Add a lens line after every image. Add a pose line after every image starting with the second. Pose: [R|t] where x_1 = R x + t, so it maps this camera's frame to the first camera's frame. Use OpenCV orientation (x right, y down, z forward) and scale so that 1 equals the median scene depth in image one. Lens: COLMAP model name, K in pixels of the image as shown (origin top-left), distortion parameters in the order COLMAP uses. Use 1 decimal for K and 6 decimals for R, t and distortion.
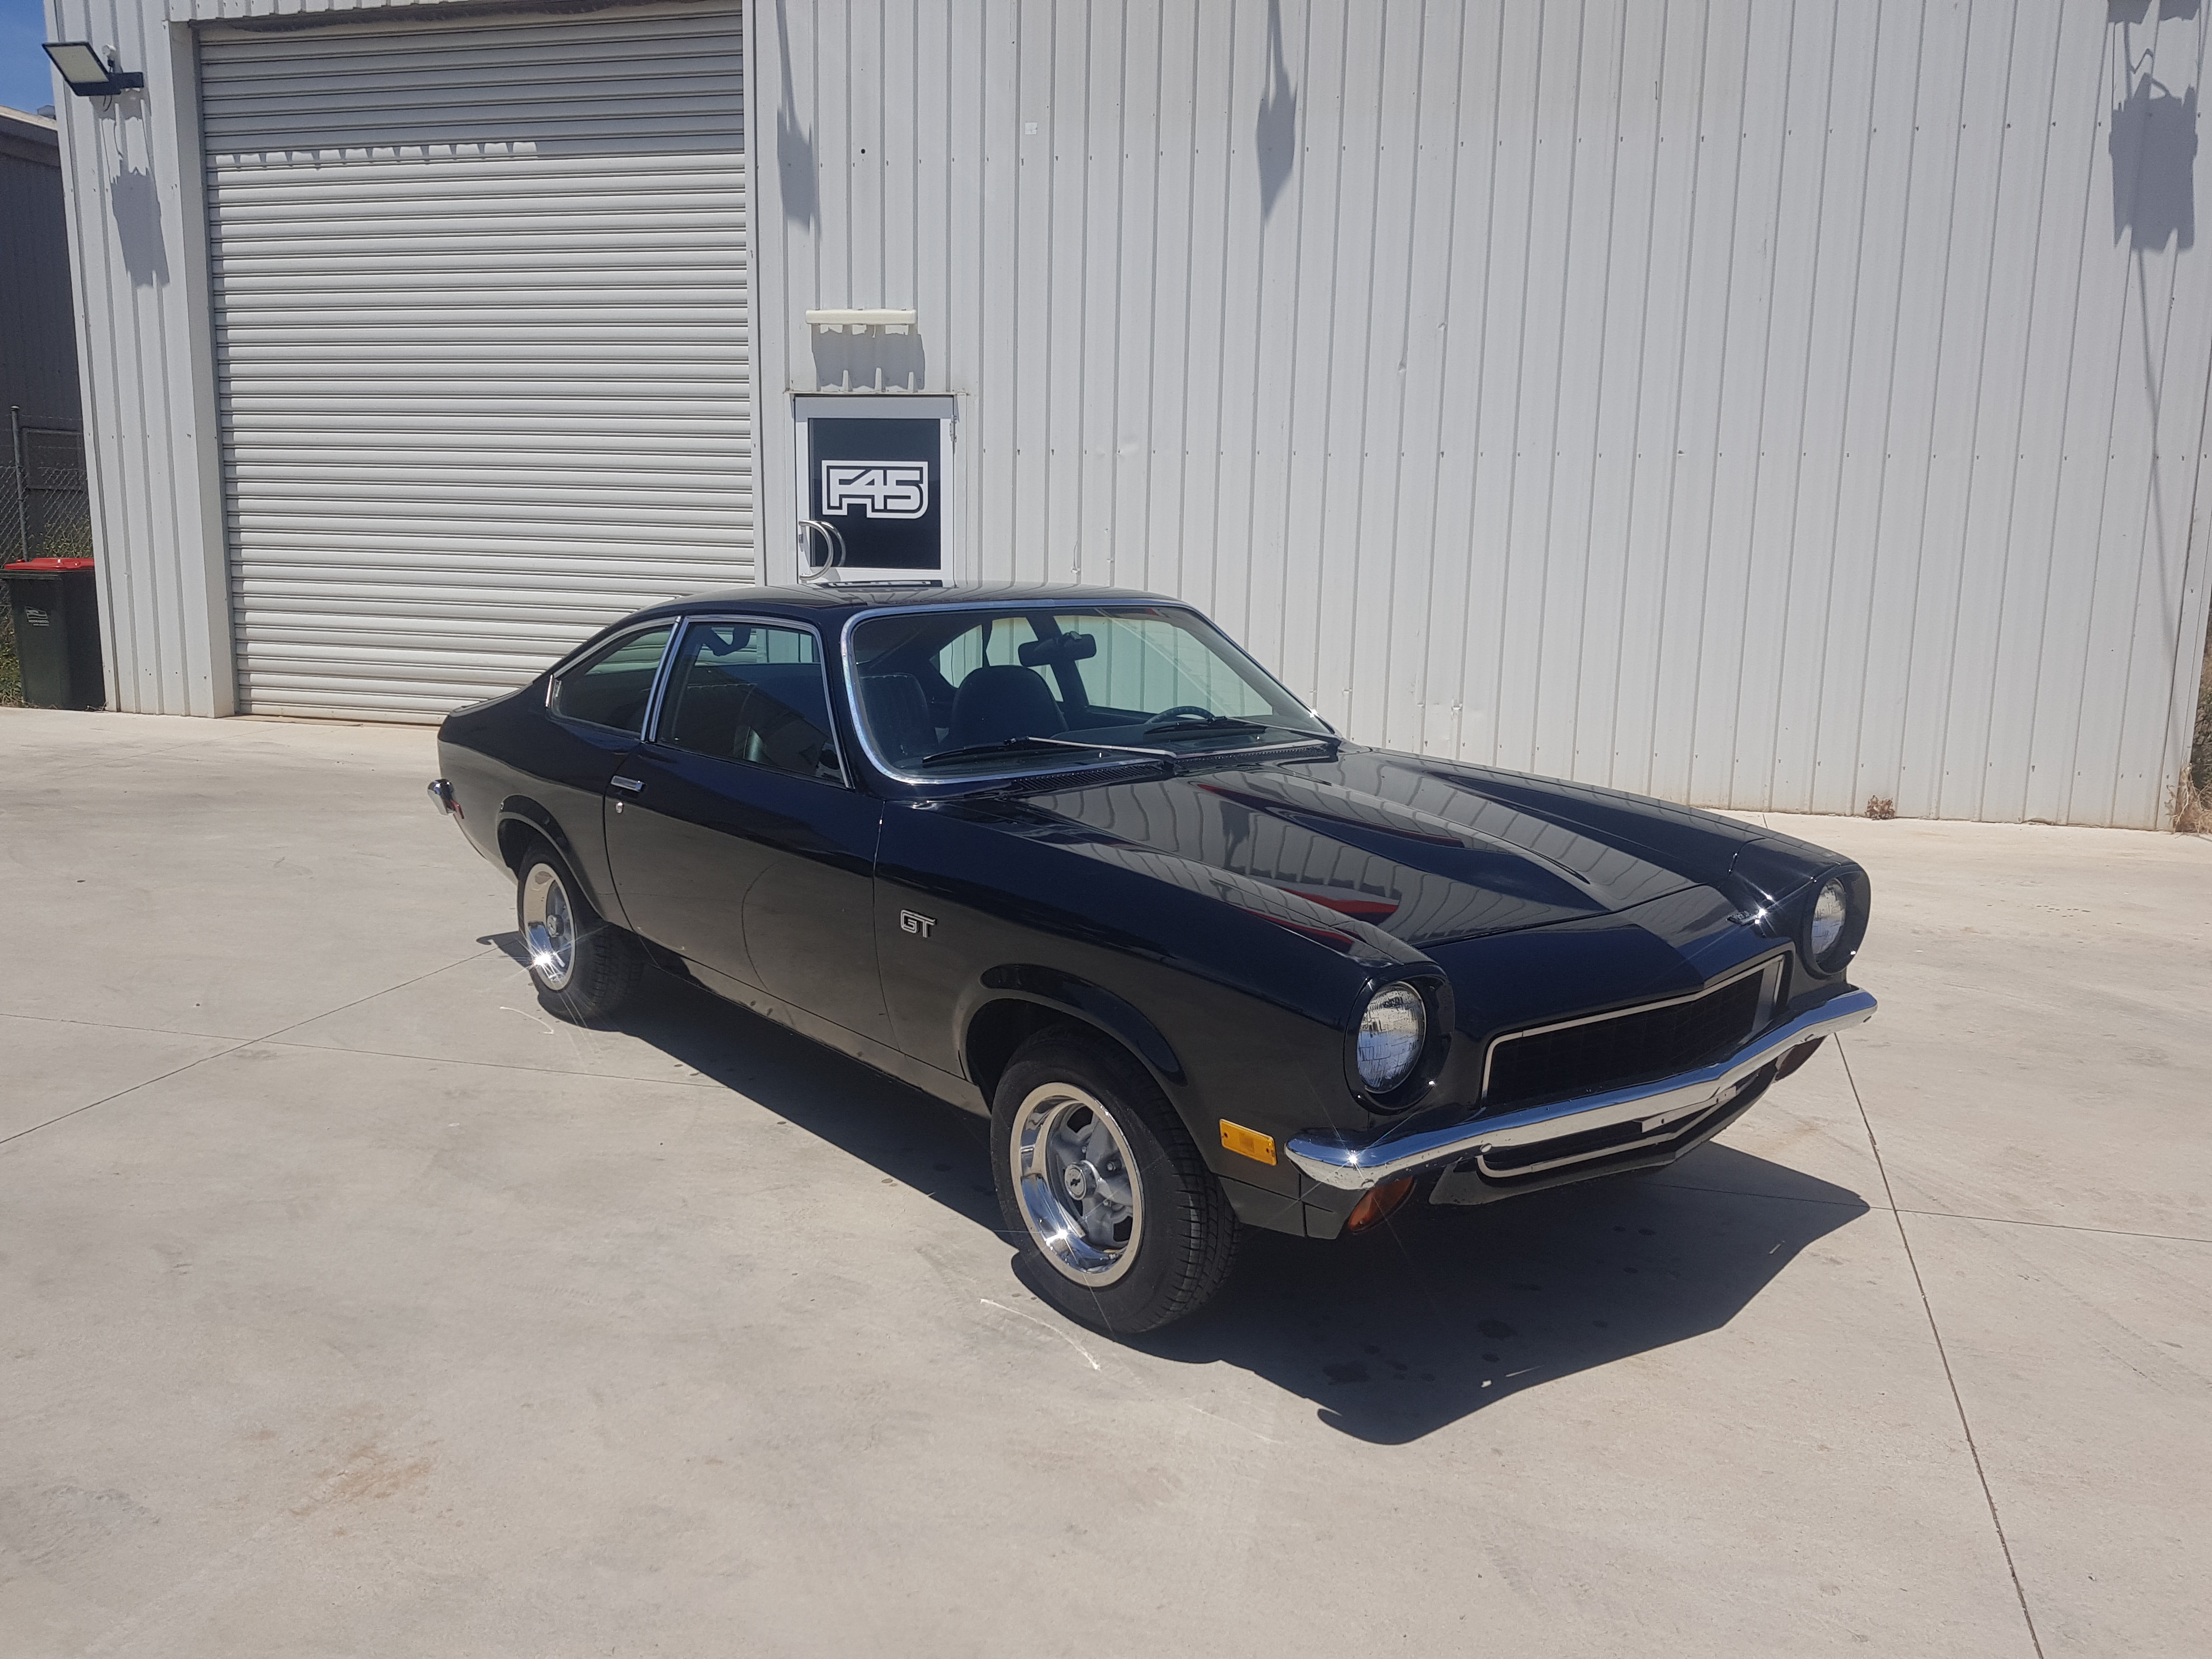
lens RADIAL K [[1696.4, 0, 1106.0], [0, 1696.4, 829.5], [0, 0, 1]] dist [0.090981, -0.147321]
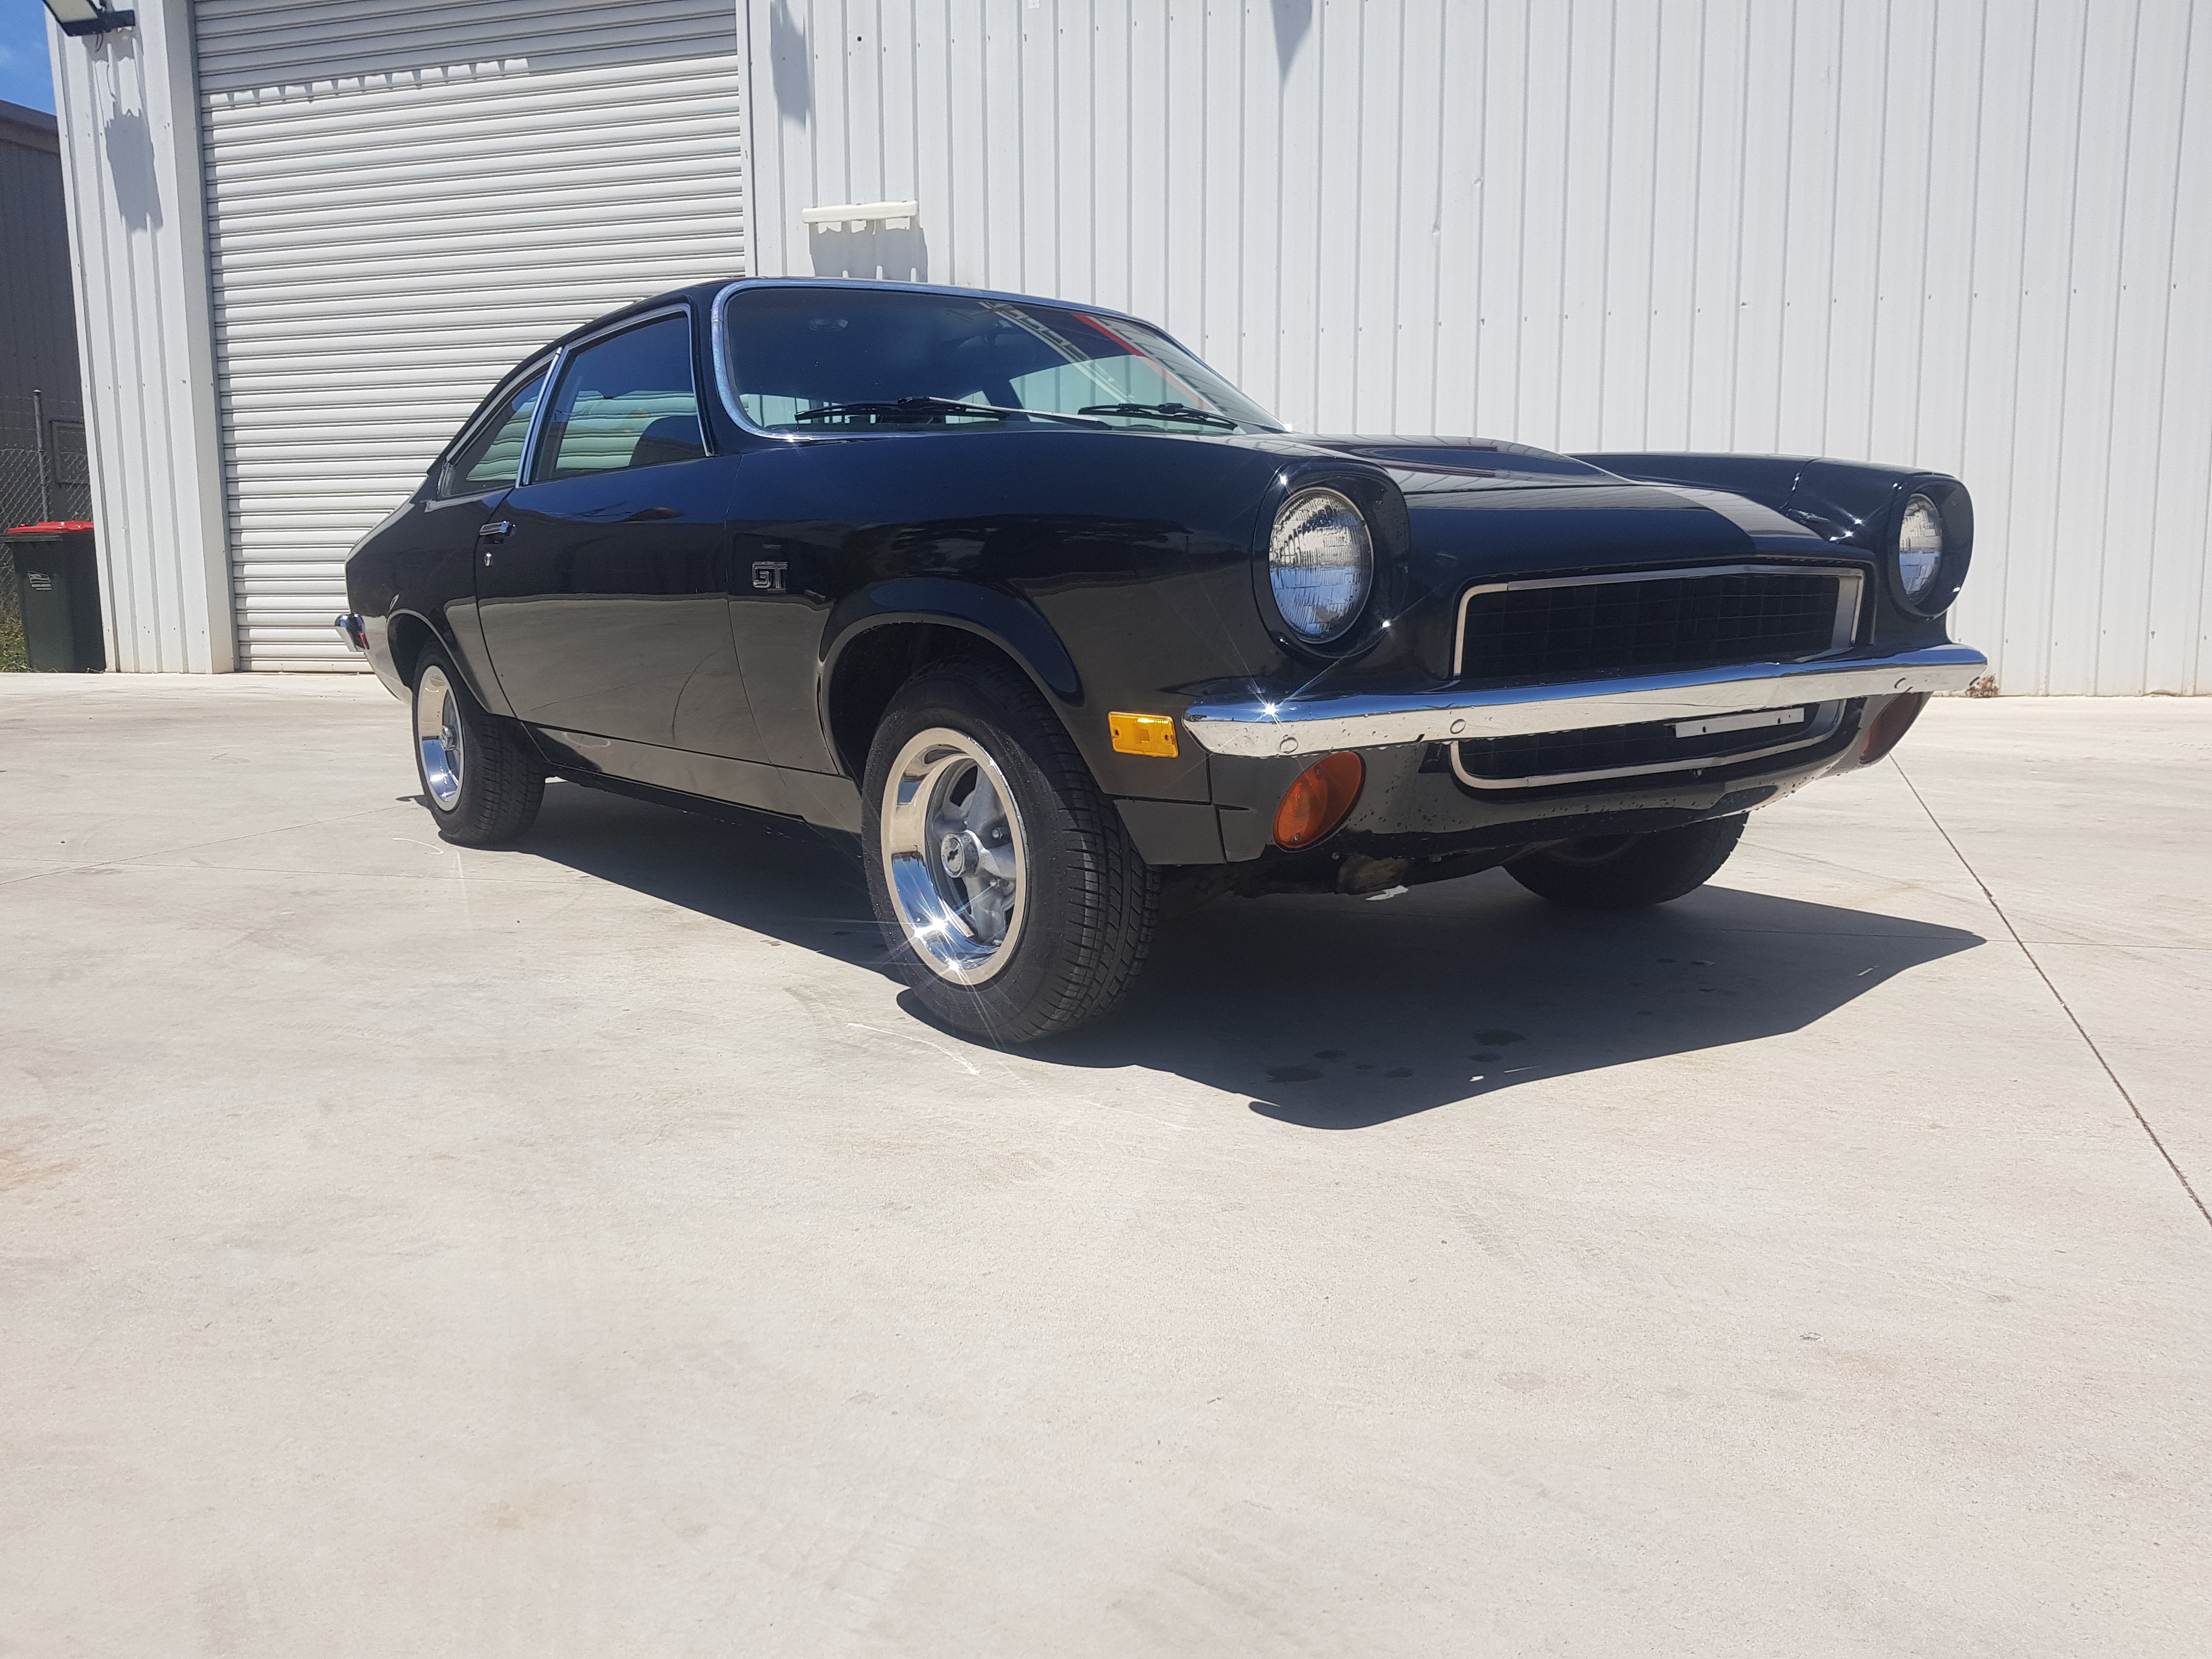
lens RADIAL K [[1689.1, 0, 1116.9], [0, 1689.1, 834.2], [0, 0, 1]] dist [0.085937, -0.135528]
pose [[0.998783, -0.022108, -0.044083, 0.034450], [0.020550, 0.999159, -0.035485, 0.084772], [0.044830, 0.034536, 0.998397, 0.083709]]
